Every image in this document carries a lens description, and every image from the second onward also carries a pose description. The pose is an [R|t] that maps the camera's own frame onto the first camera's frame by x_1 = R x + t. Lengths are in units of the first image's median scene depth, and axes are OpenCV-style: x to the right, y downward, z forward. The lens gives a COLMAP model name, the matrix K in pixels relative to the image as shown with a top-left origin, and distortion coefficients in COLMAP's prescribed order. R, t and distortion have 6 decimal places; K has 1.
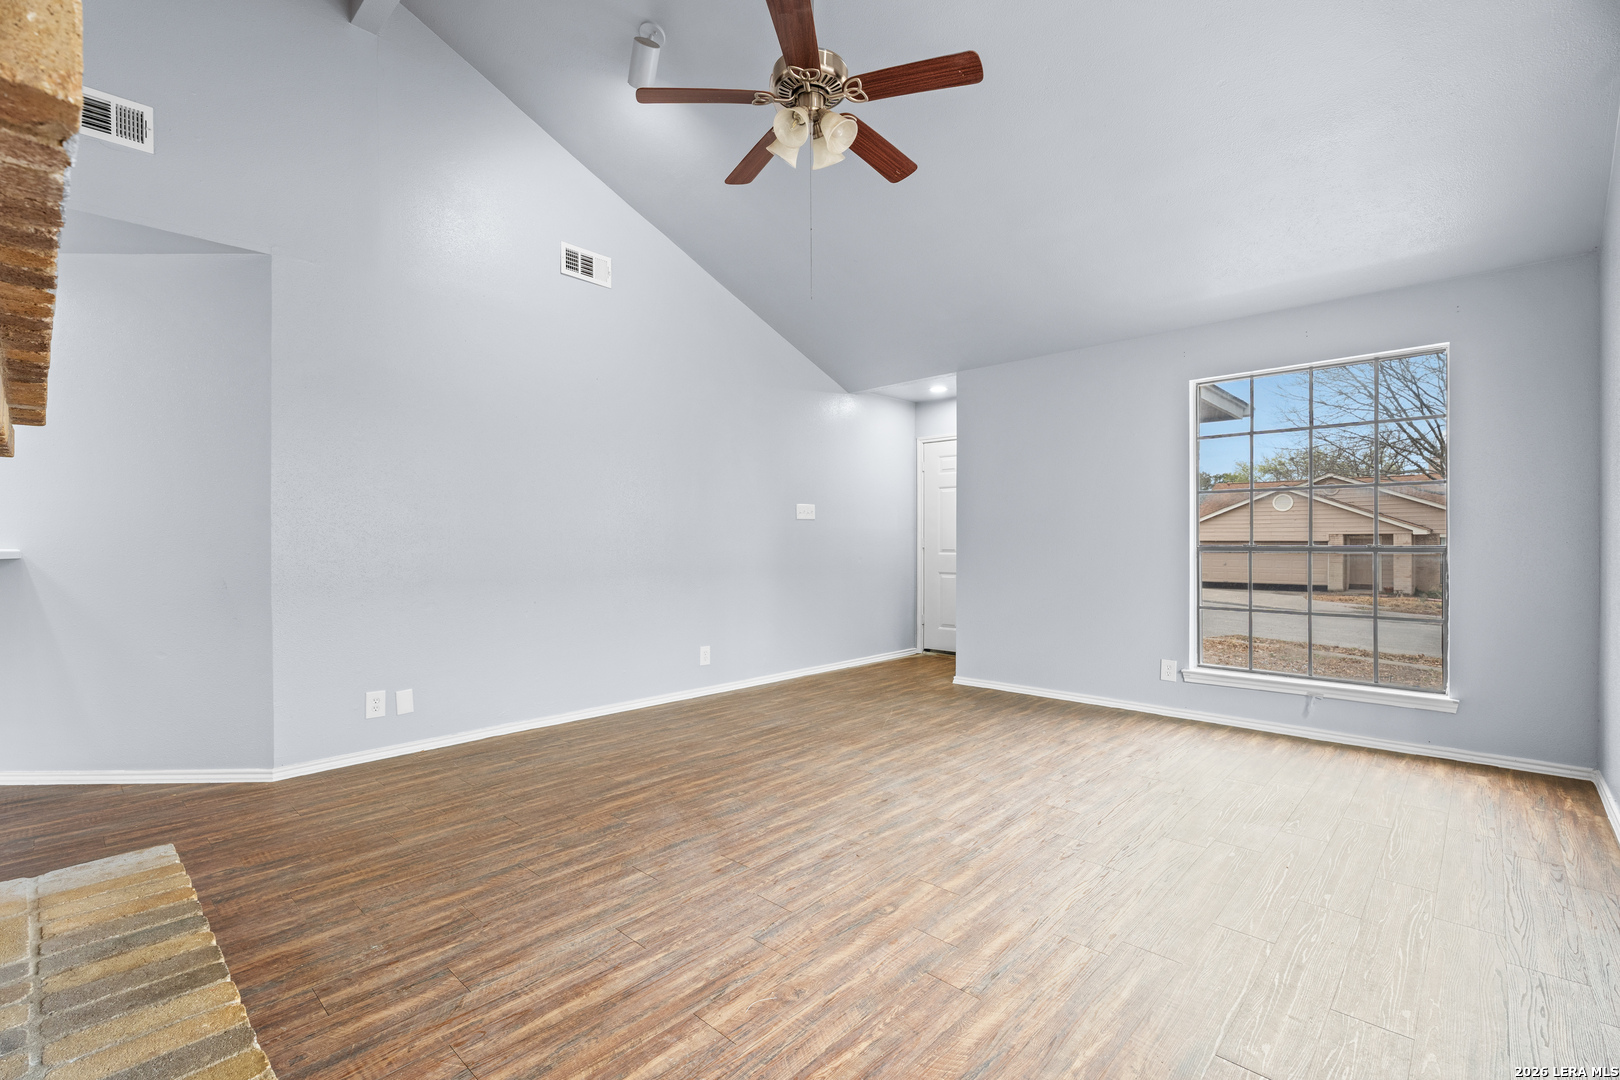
lens RADIAL K [[728.7, 0, 799.4], [0, 728.7, 535.0], [0, 0, 1]] dist [-0.005885, 0.000428]
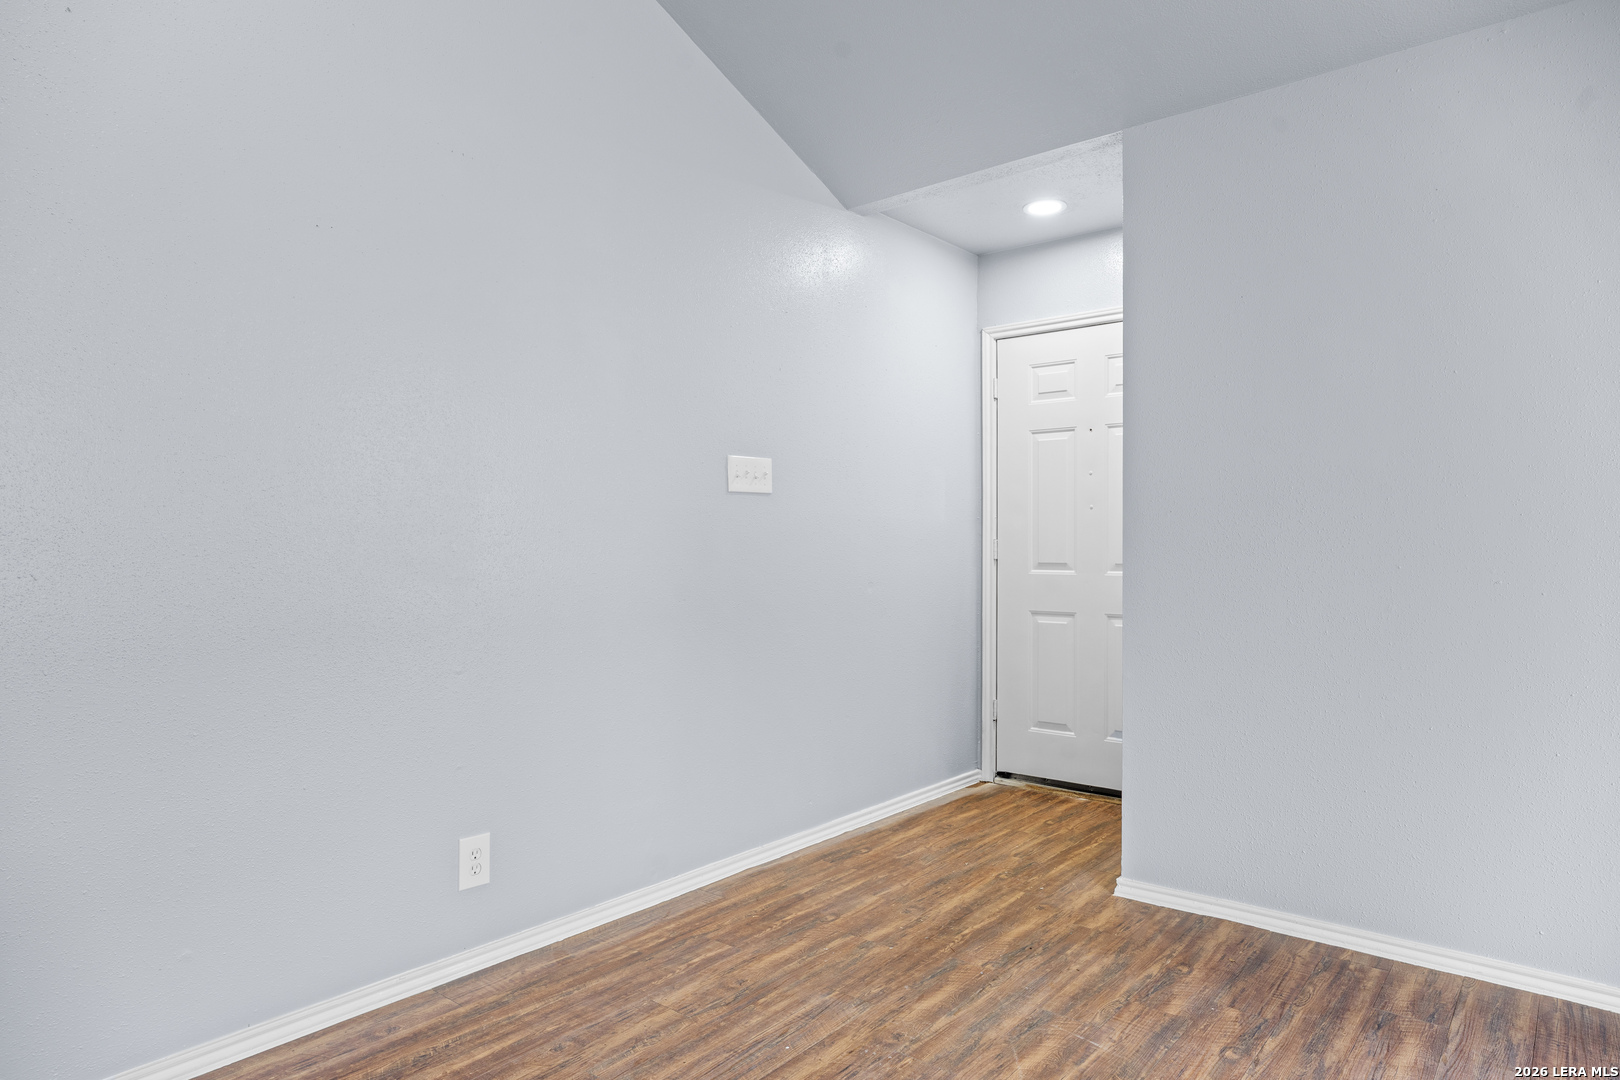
lens RADIAL K [[958.0, 0, 787.2], [0, 958.0, 554.2], [0, 0, 1]] dist [-0.000728, 0.000129]
pose [[0.998439, -0.002301, 0.055805, -0.001435], [0.001565, 0.999911, 0.013236, 0.010681], [-0.055831, -0.013128, 0.998354, 0.766978]]
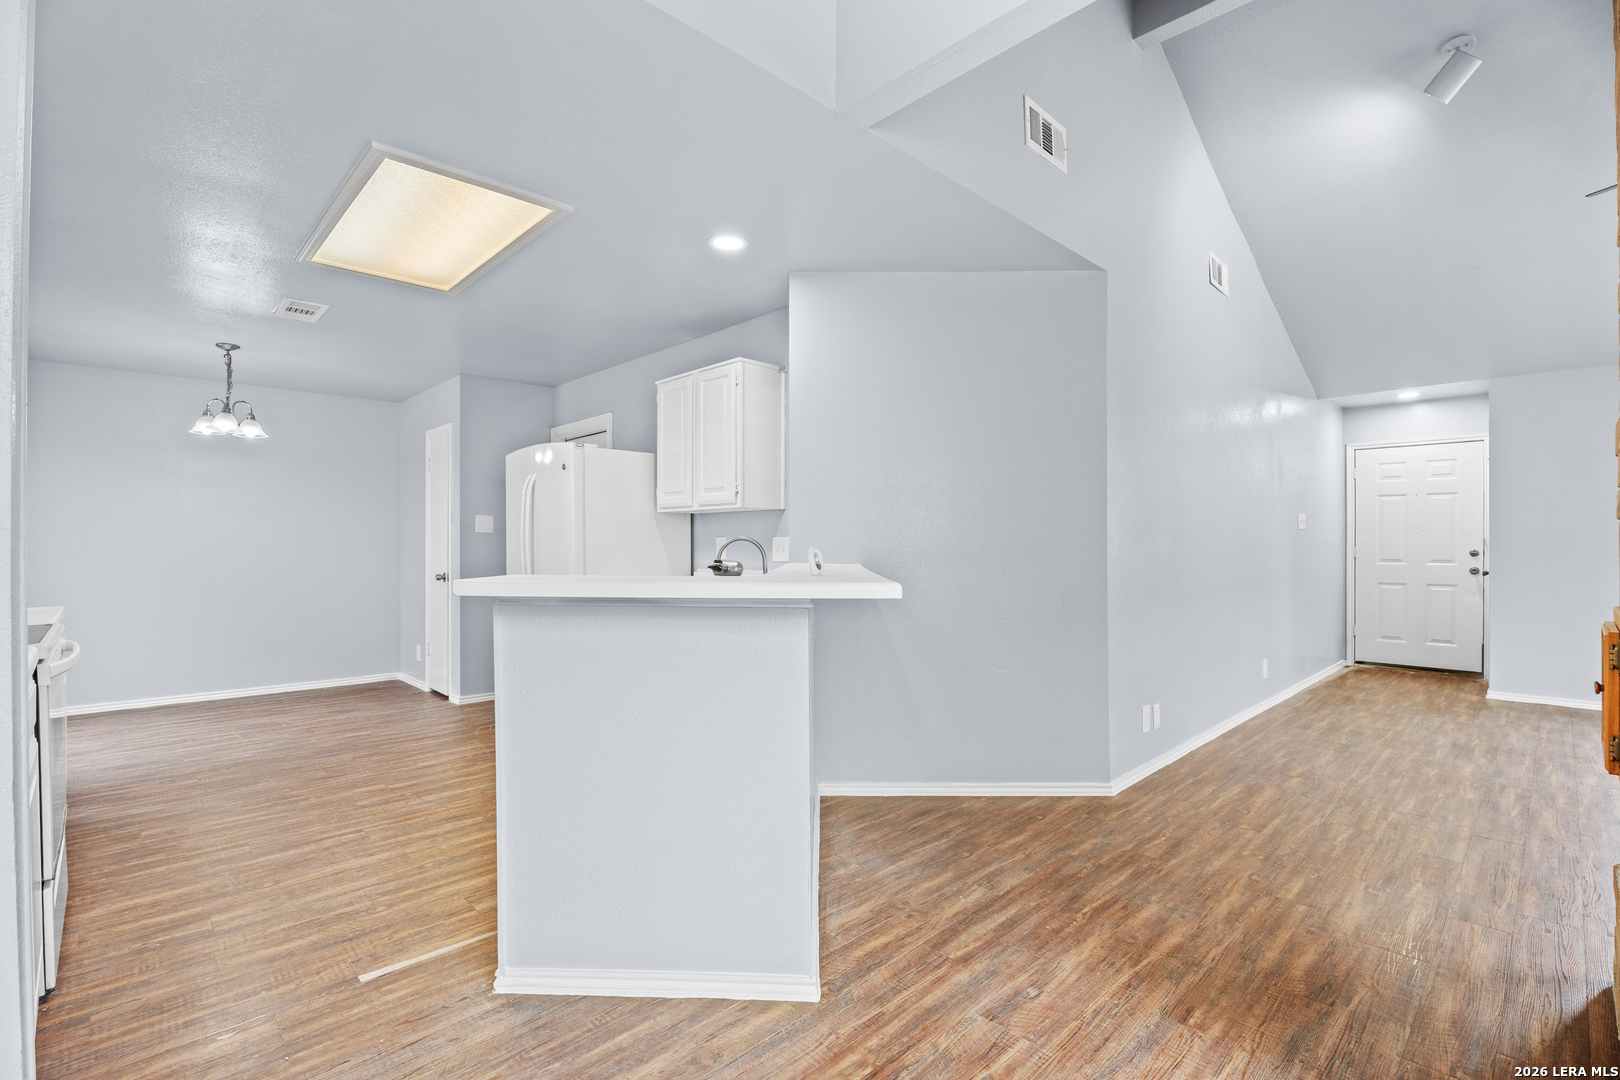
lens RADIAL K [[728.7, 0, 783.8], [0, 728.7, 550.8], [0, 0, 1]] dist [-0.005885, 0.000428]
pose [[0.998377, -0.002011, -0.056911, -1.073918], [0.002767, 0.999909, 0.013202, -0.013373], [0.056879, -0.013338, 0.998292, -0.025677]]
